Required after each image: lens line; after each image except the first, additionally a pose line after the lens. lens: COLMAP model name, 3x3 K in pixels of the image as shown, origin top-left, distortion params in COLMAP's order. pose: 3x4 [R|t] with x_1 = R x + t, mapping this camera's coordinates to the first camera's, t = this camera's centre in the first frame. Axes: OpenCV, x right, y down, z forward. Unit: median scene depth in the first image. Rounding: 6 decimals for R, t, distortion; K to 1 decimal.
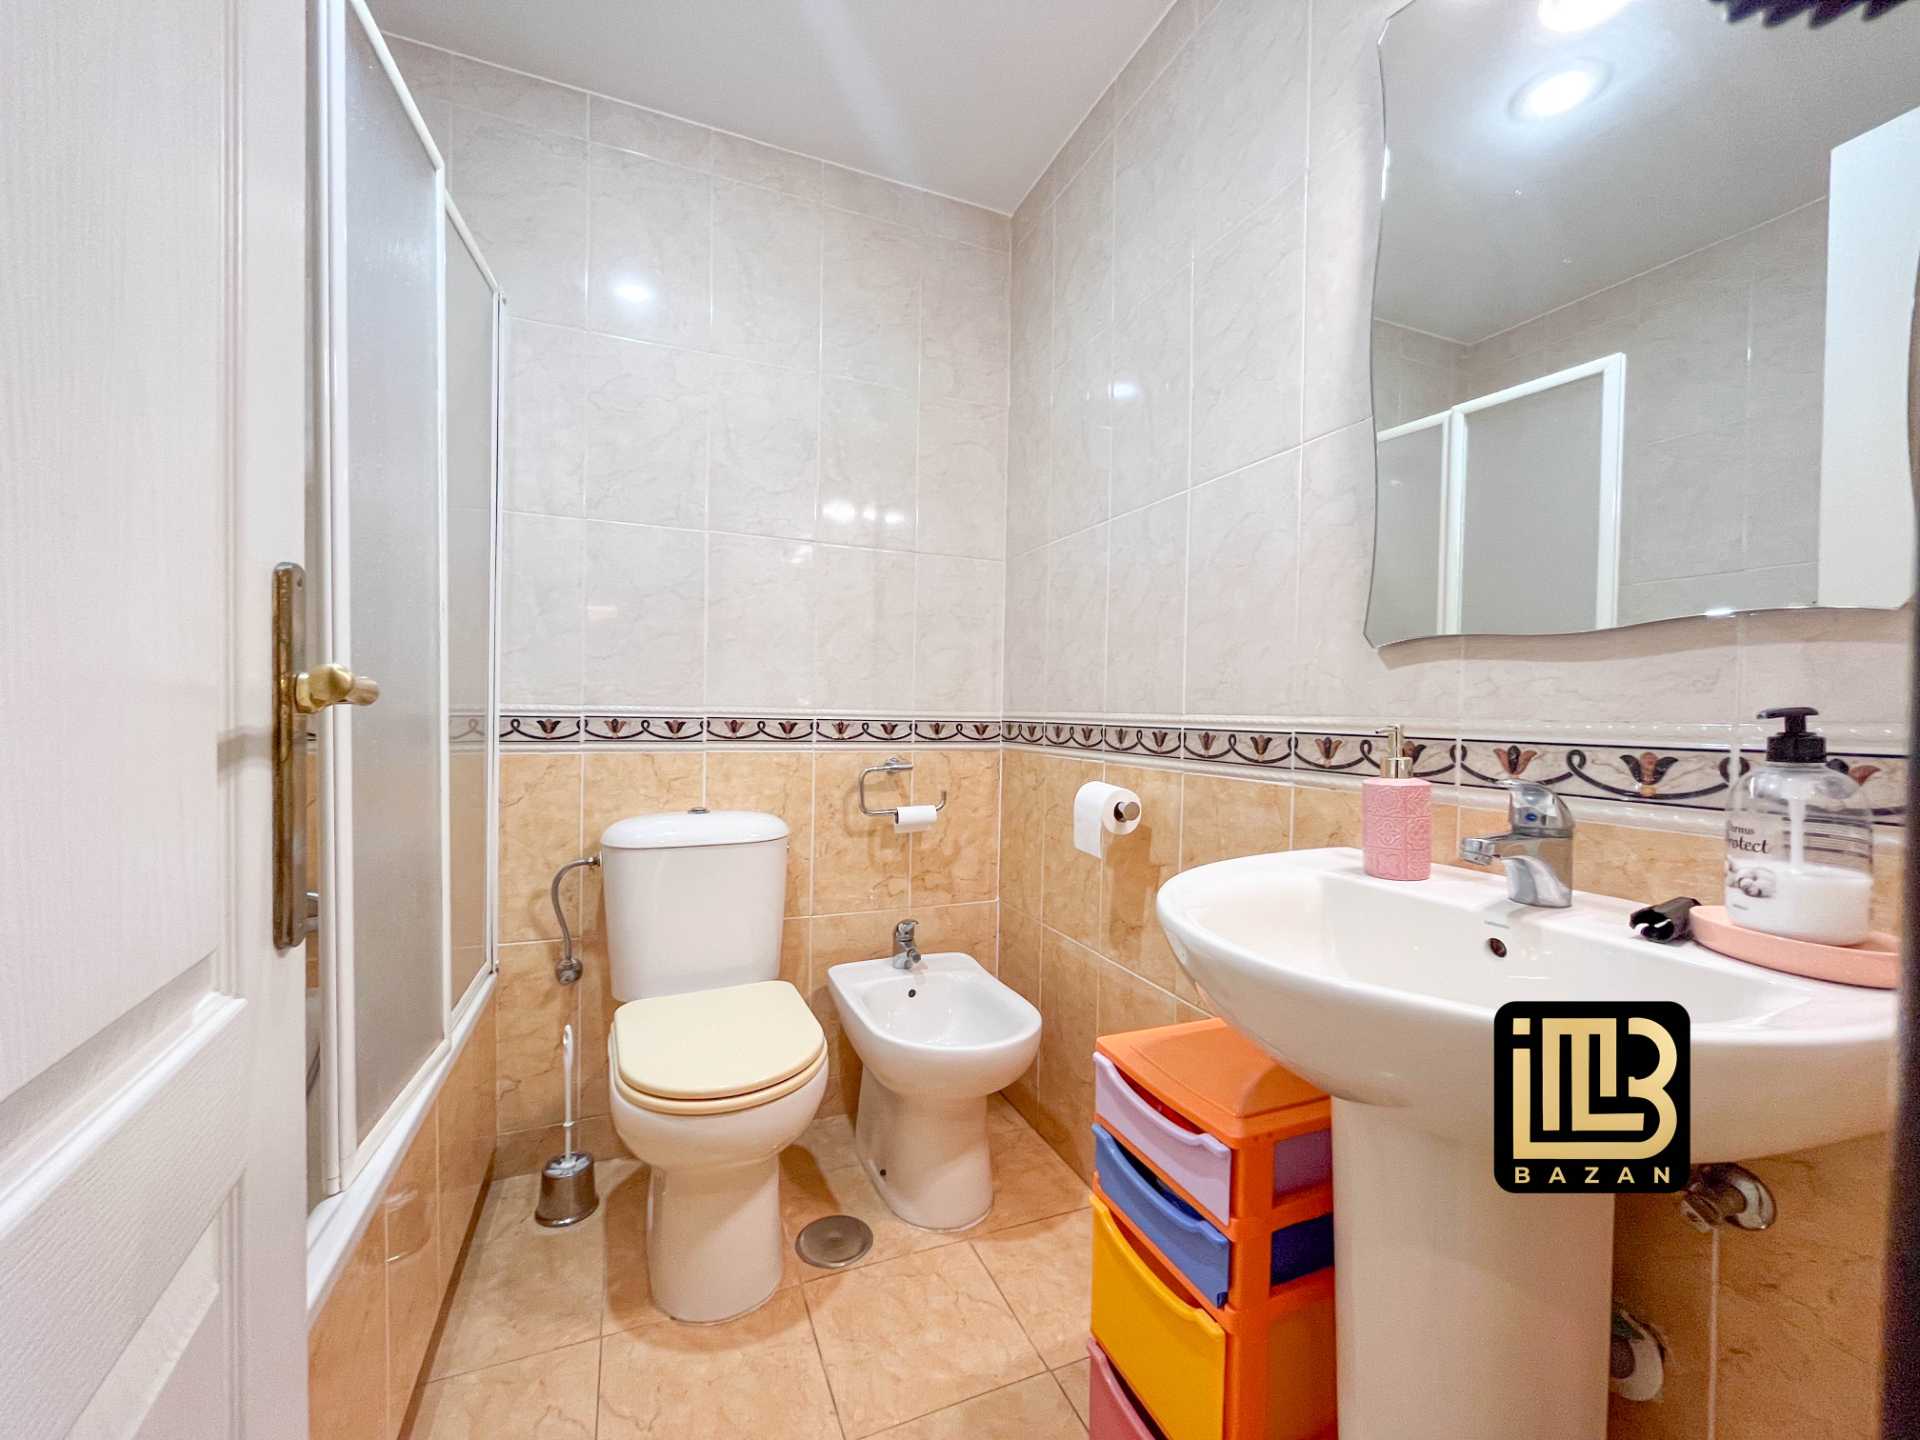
lens RADIAL K [[779.5, 0, 960.4], [0, 779.5, 716.6], [0, 0, 1]] dist [-0.003211, 0.000213]
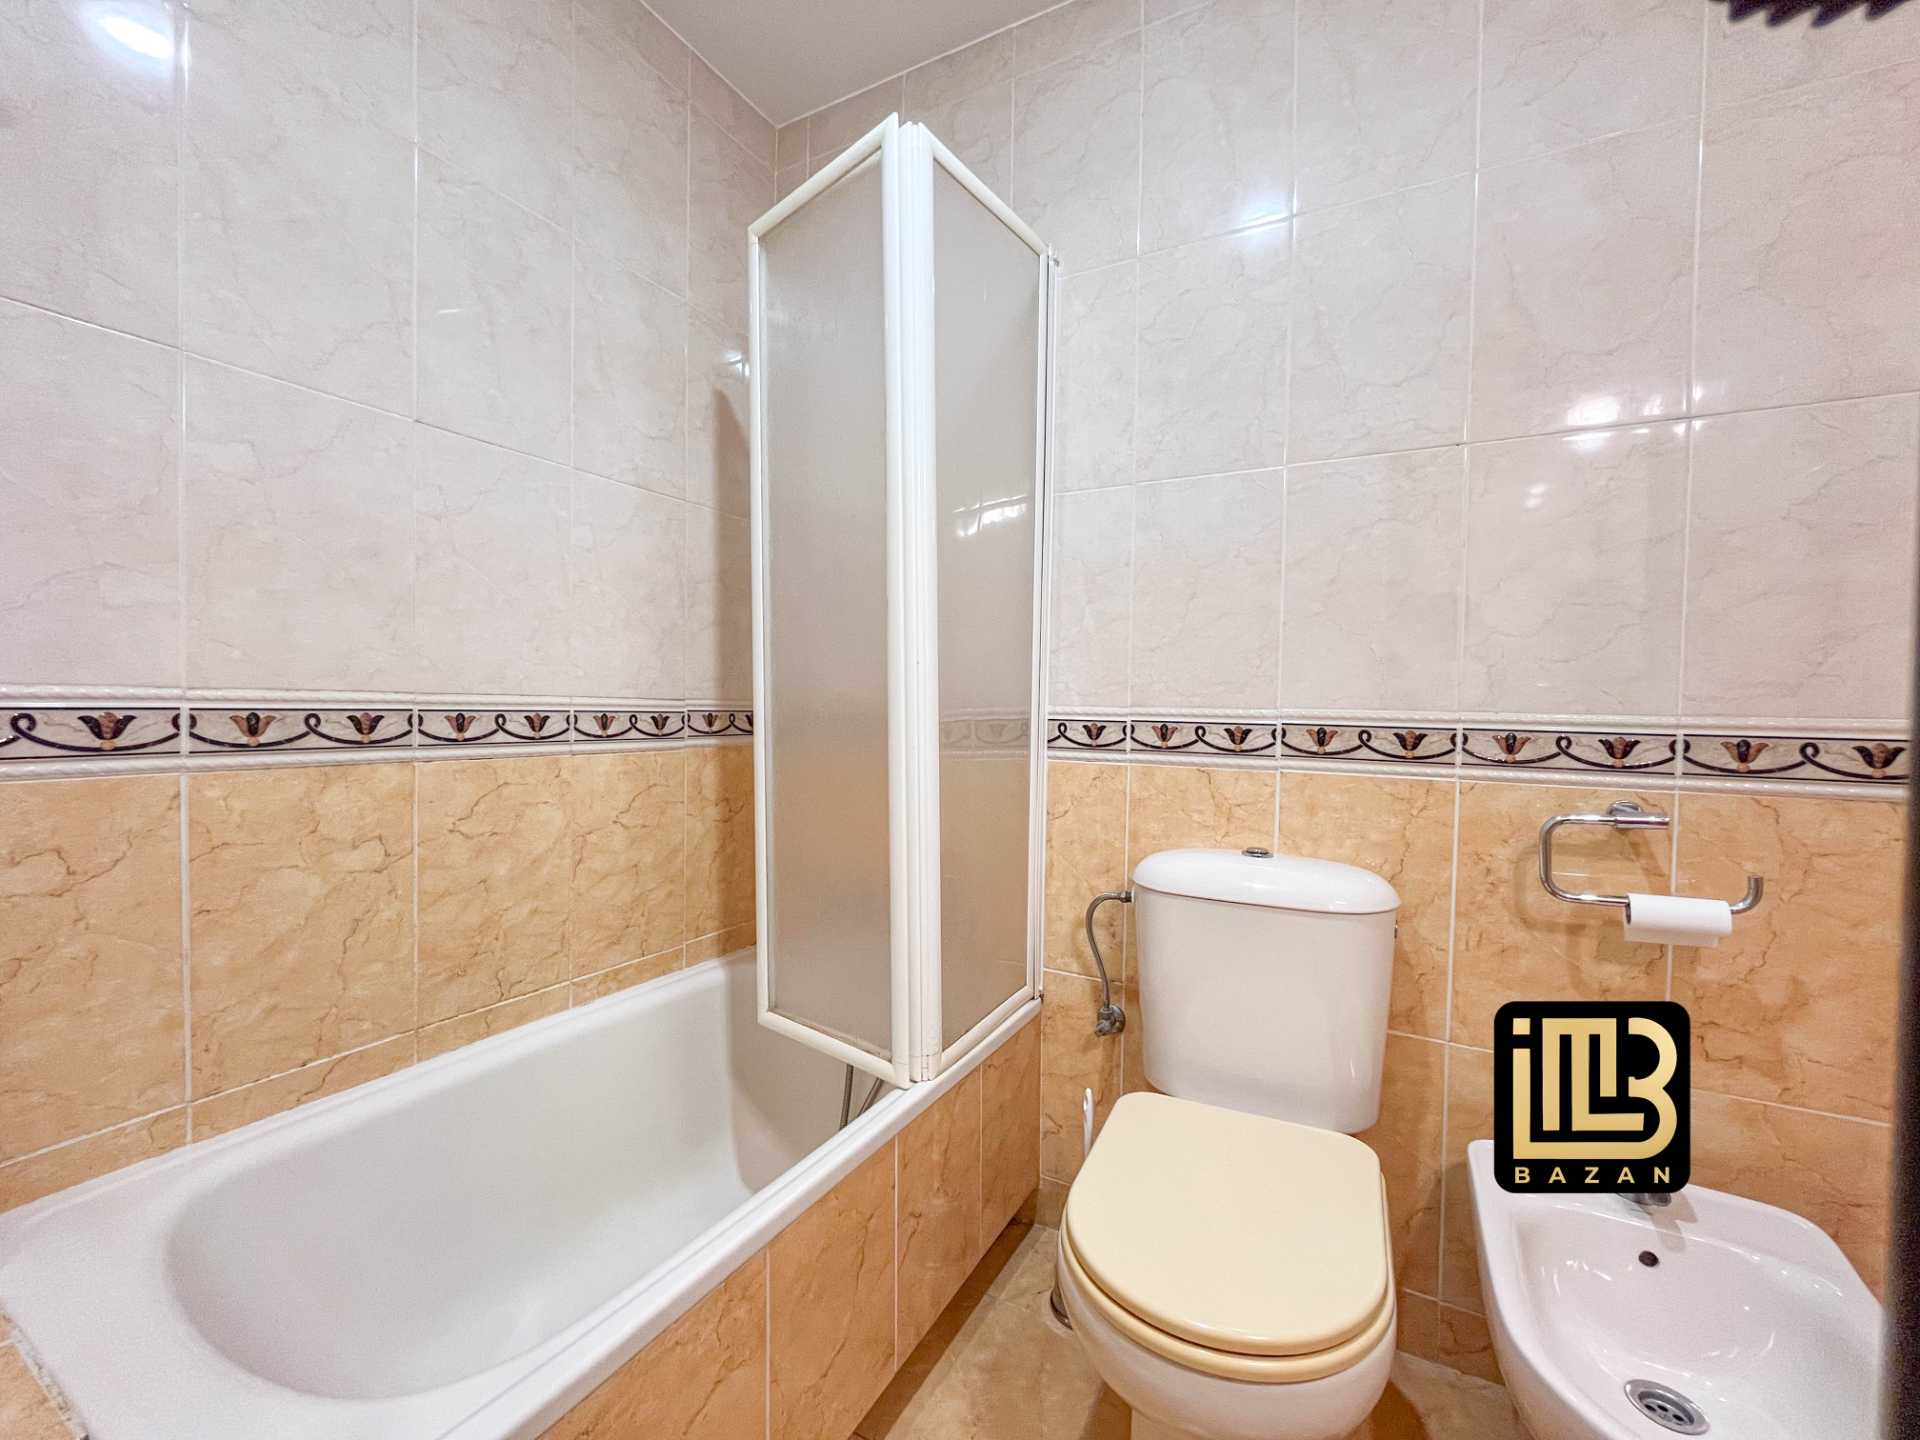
lens RADIAL K [[779.5, 0, 958.5], [0, 779.5, 722.2], [0, 0, 1]] dist [-0.003211, 0.000213]
pose [[0.626439, 0.009952, -0.779407, 0.050199], [-0.010956, 0.999932, 0.003962, 0.000046], [0.779393, 0.006057, 0.626506, 0.315297]]
